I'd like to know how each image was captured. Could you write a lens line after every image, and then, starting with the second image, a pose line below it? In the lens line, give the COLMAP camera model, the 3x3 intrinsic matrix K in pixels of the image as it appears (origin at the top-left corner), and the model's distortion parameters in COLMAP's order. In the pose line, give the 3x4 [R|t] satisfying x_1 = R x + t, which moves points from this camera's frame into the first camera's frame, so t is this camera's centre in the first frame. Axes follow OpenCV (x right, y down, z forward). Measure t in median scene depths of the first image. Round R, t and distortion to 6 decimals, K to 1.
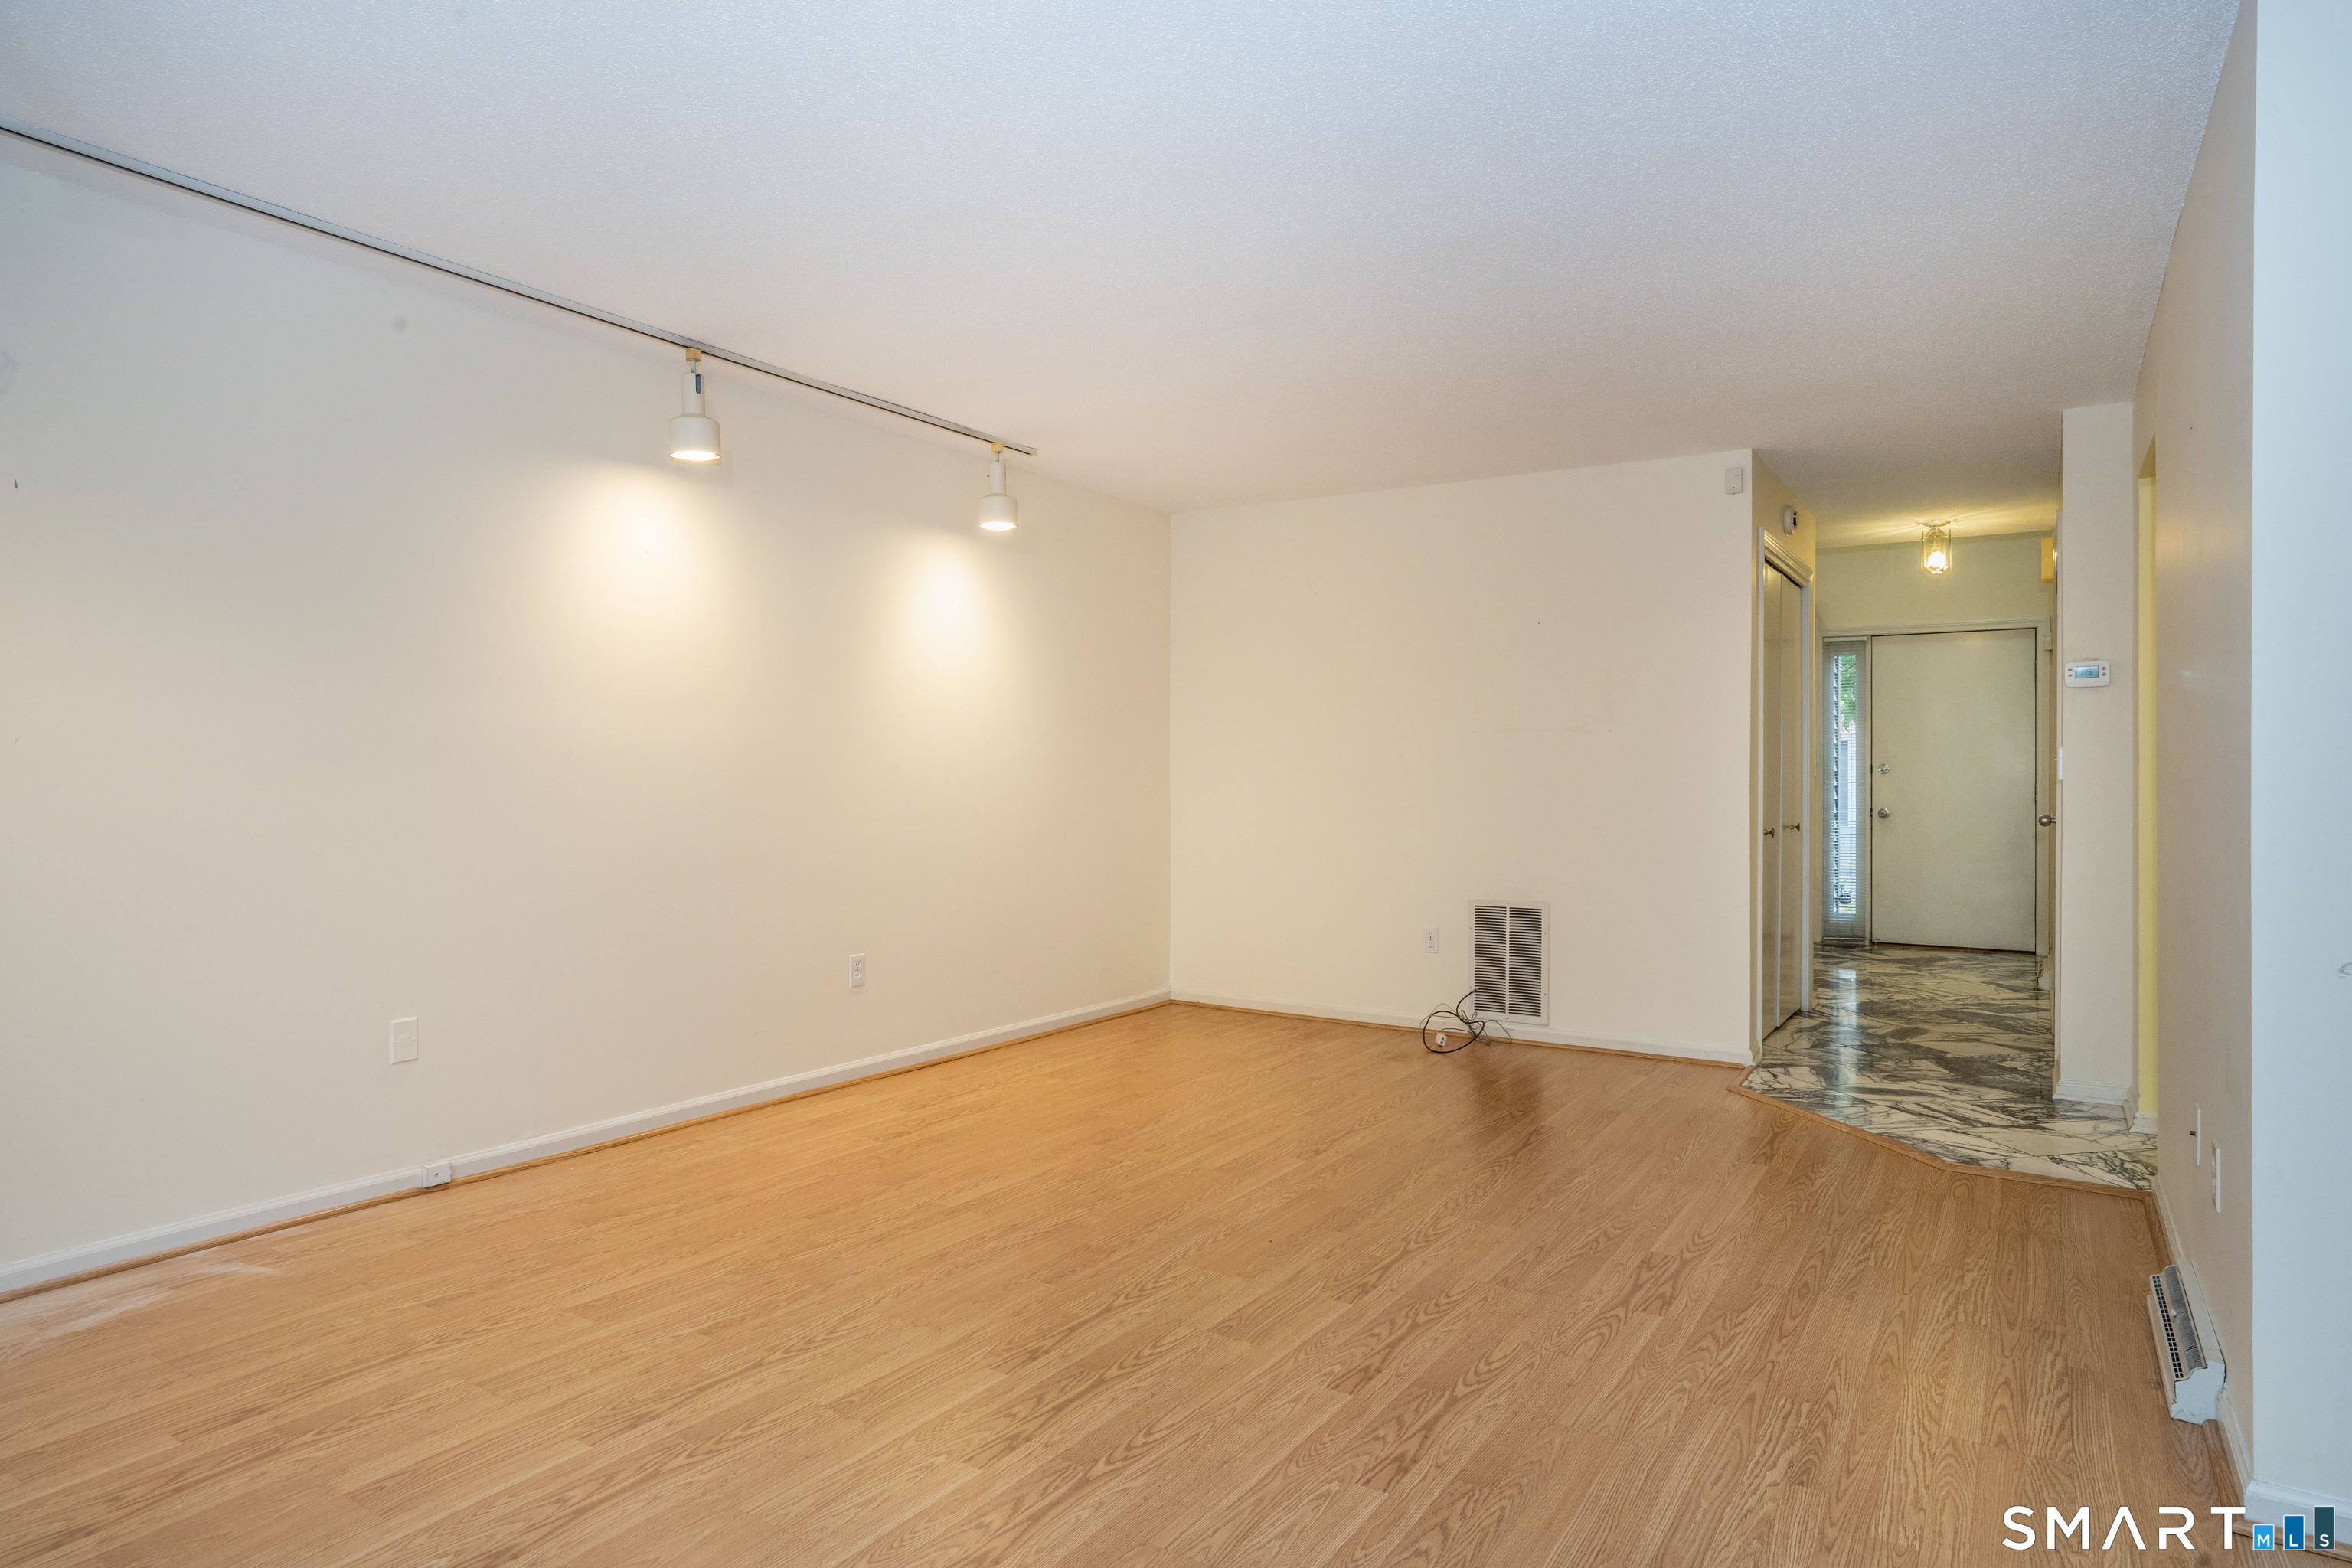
lens RADIAL K [[1340.8, 0, 1166.7], [0, 1340.8, 778.2], [0, 0, 1]] dist [-0.008271, 0.000635]
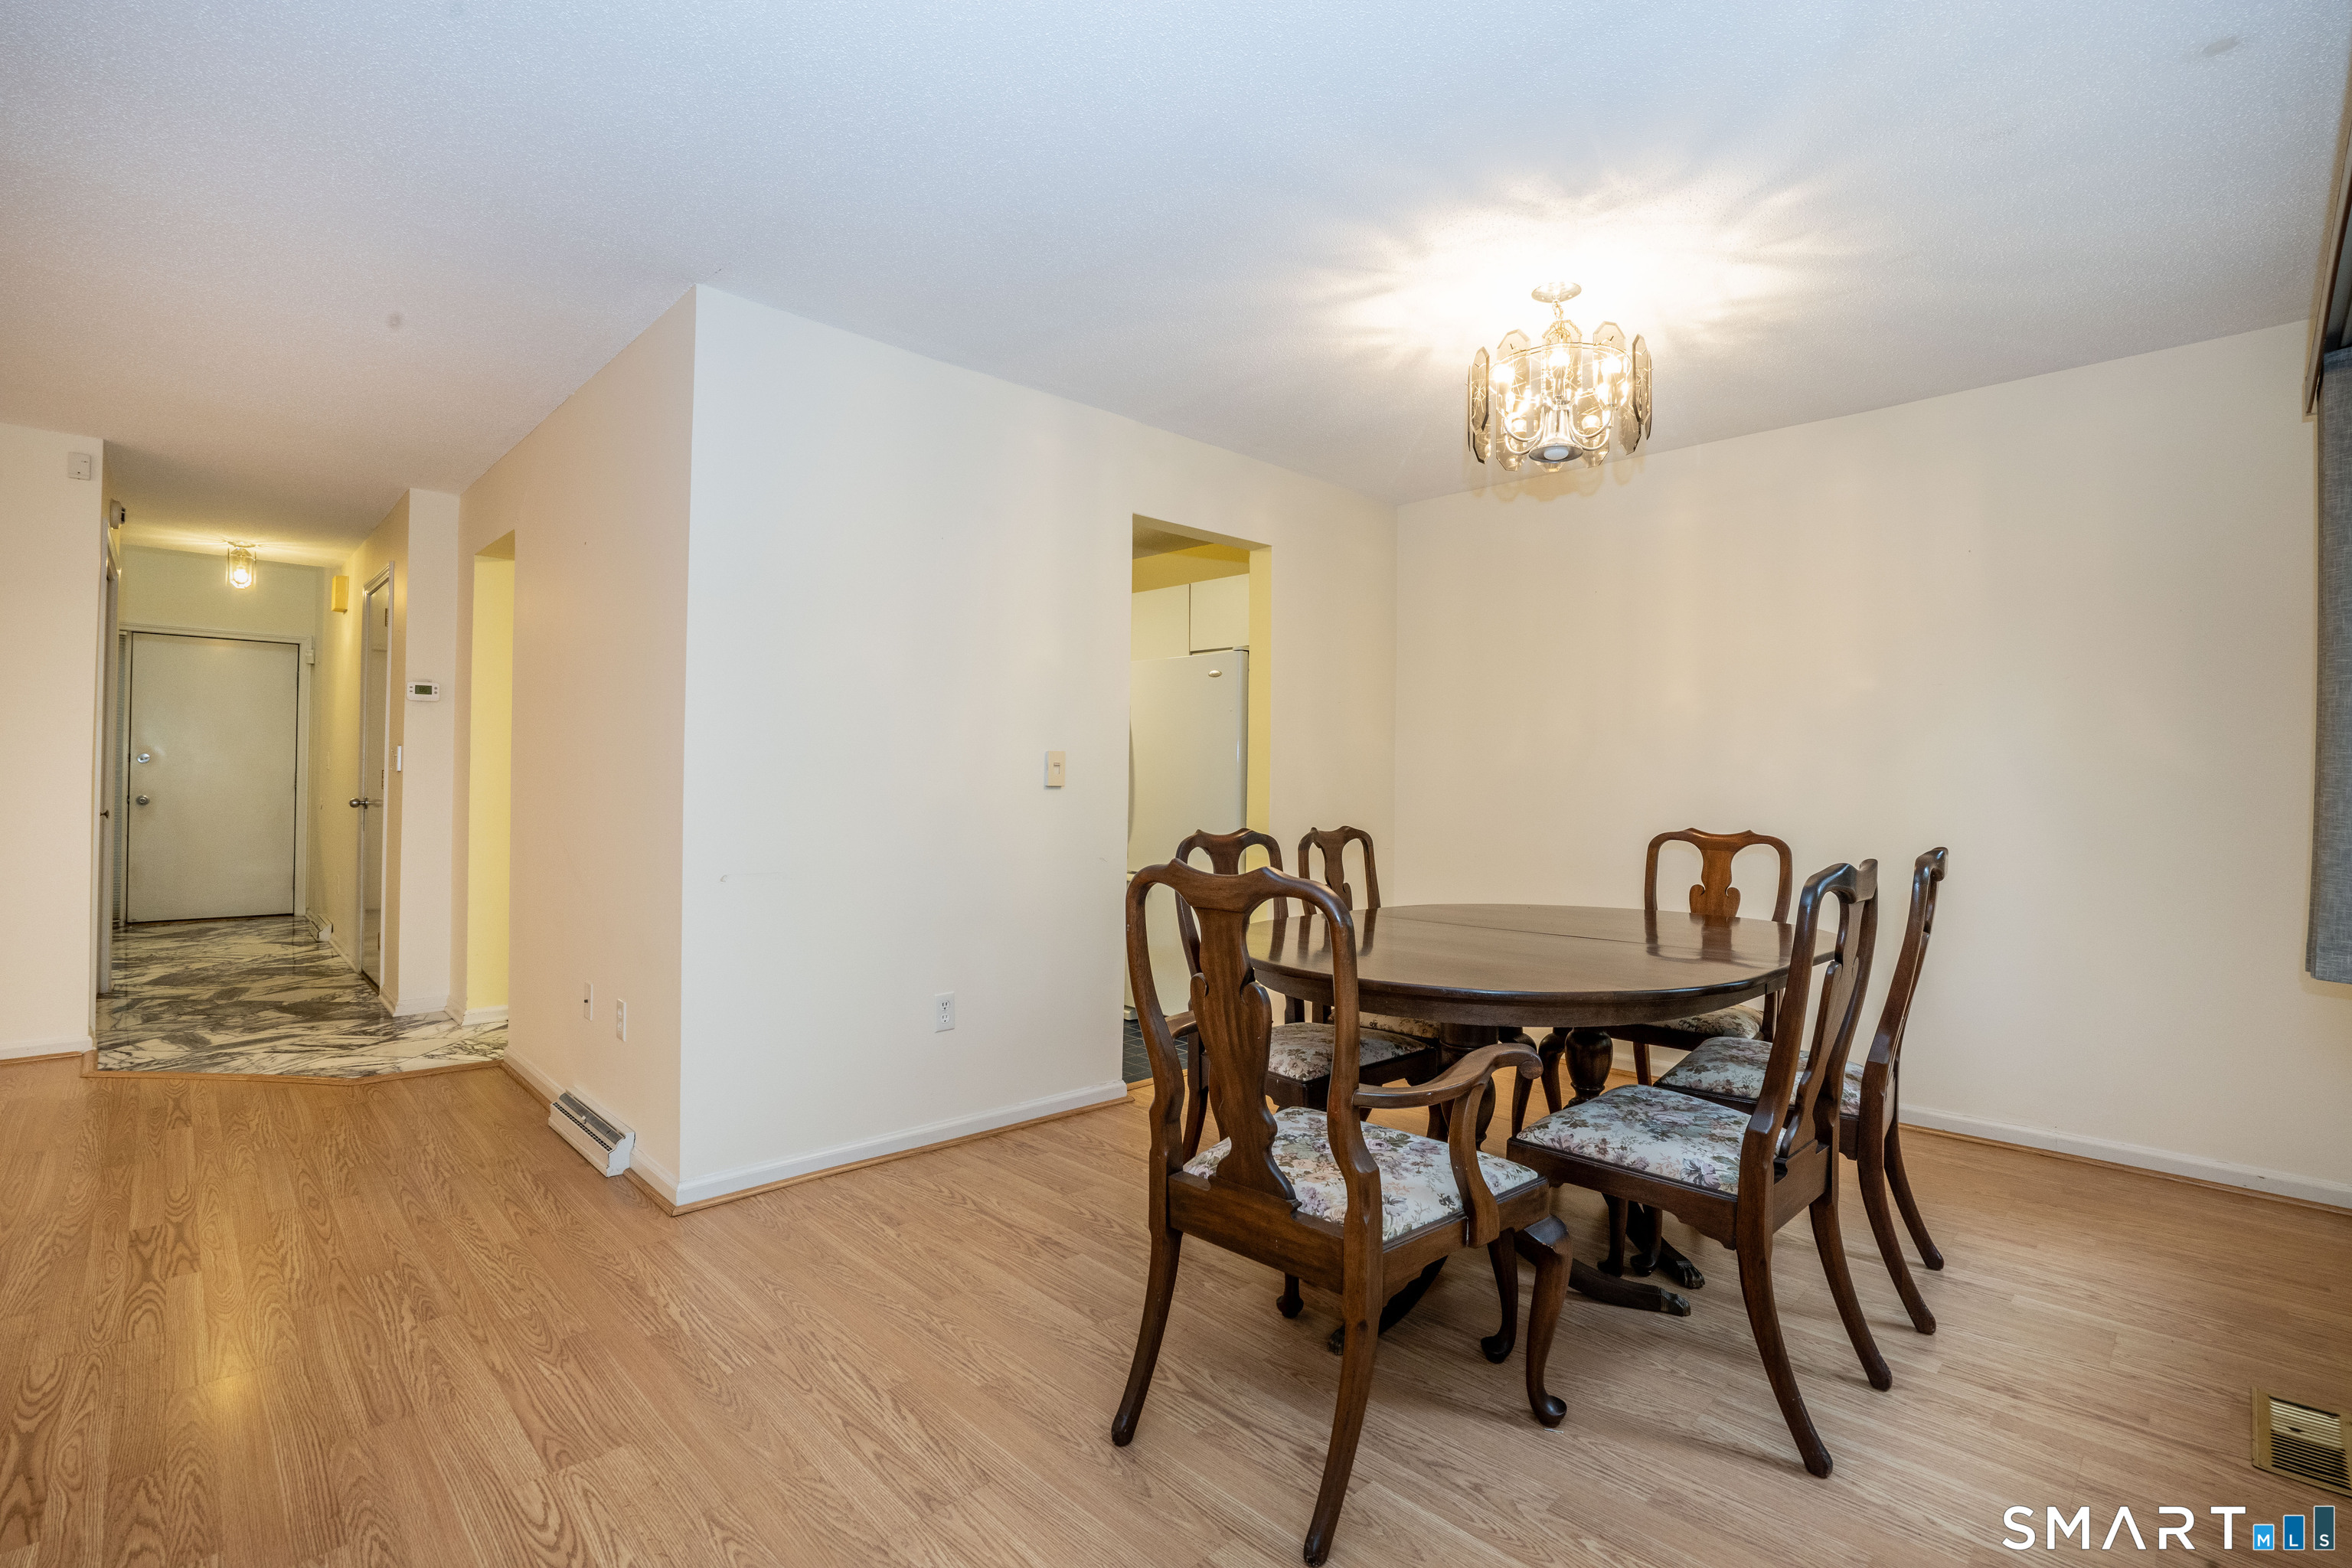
lens RADIAL K [[1093.5, 0, 1159.2], [0, 1093.5, 783.3], [0, 0, 1]] dist [-0.031462, 0.002961]
pose [[0.212845, 0.000793, 0.977086, -0.204185], [-0.012278, 0.999923, 0.001864, 0.002495], [-0.977009, -0.012393, 0.212838, 0.056202]]
